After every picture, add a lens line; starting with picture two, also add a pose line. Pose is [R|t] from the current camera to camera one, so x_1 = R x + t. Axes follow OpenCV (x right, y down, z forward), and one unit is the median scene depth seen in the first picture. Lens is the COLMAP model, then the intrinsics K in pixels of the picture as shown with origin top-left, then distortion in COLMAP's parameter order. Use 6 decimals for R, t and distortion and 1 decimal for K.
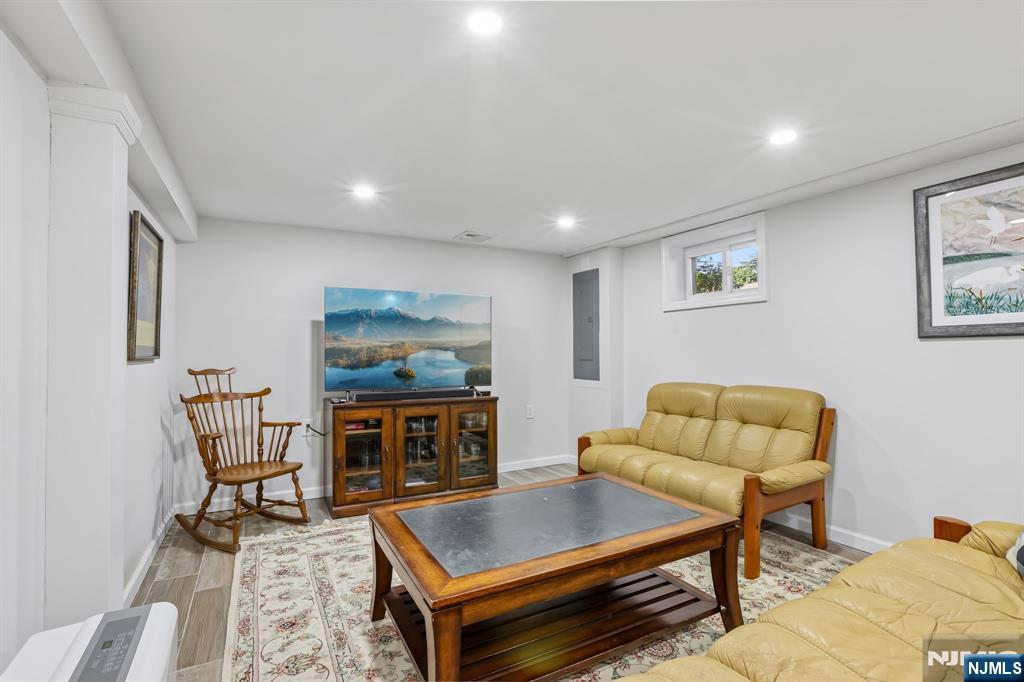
lens RADIAL K [[469.2, 0, 509.1], [0, 469.2, 338.0], [0, 0, 1]] dist [-0.042671, 0.019080]
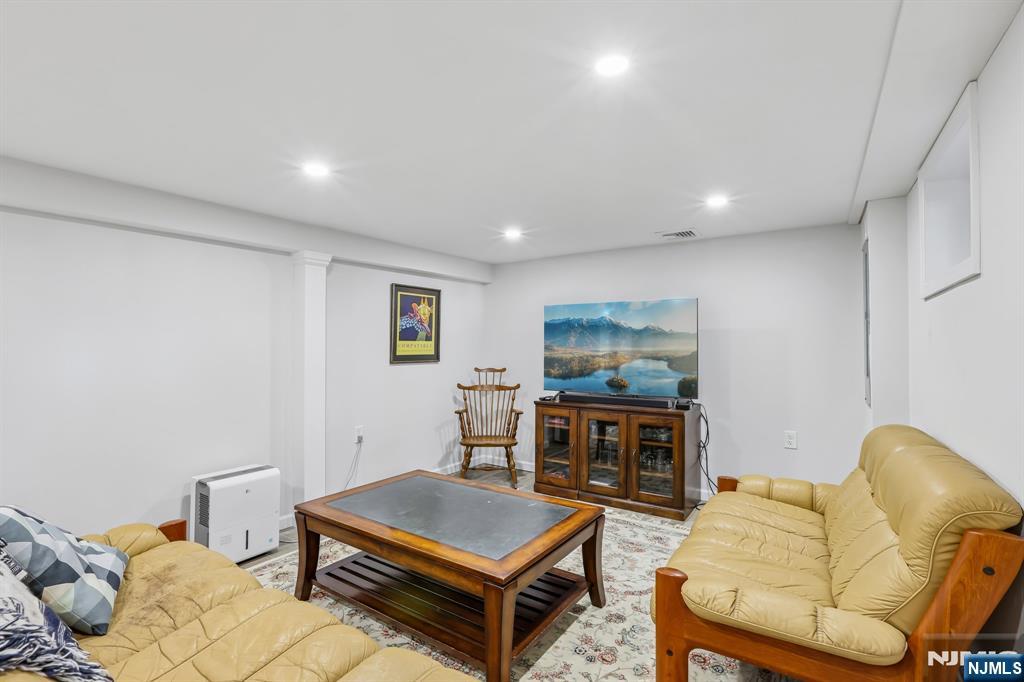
lens RADIAL K [[469.2, 0, 509.1], [0, 469.2, 338.0], [0, 0, 1]] dist [-0.042671, 0.019080]
pose [[0.489711, -0.017808, -0.871703, 0.626665], [0.003751, 0.999825, -0.018318, -0.002704], [0.871877, 0.005700, 0.489692, 0.288062]]
